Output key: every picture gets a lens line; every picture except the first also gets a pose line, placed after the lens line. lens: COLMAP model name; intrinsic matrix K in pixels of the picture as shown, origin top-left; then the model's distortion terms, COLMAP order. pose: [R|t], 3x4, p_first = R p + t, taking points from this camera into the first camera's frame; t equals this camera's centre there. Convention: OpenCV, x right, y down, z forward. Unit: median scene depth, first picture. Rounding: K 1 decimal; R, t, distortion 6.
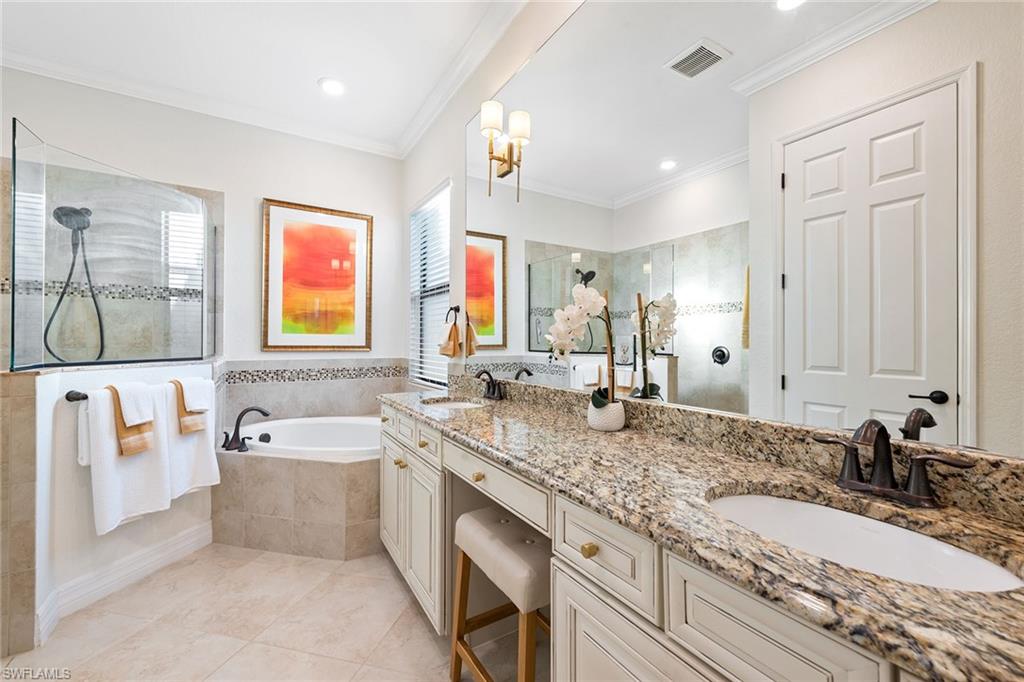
lens RADIAL K [[418.1, 0, 513.3], [0, 418.1, 339.2], [0, 0, 1]] dist [0.004942, -0.000415]
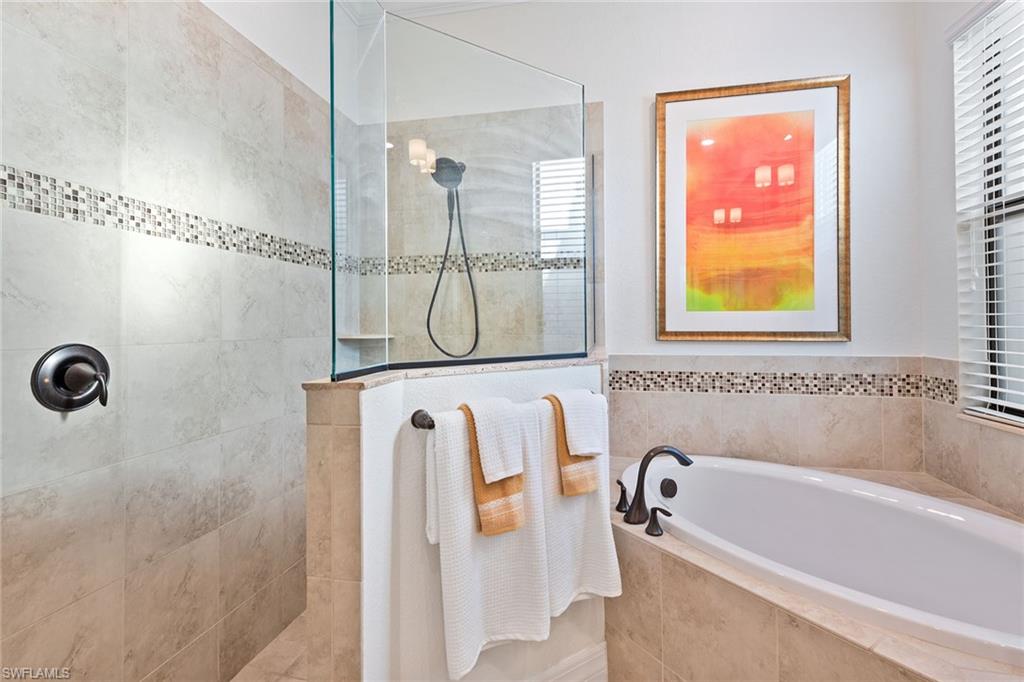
lens RADIAL K [[465.2, 0, 511.6], [0, 465.2, 325.2], [0, 0, 1]] dist [-0.001066, -0.000006]
pose [[0.731205, -0.009960, -0.682085, -0.298203], [0.014253, 0.999898, 0.000680, 0.002173], [0.682009, -0.010219, 0.731272, 0.360436]]
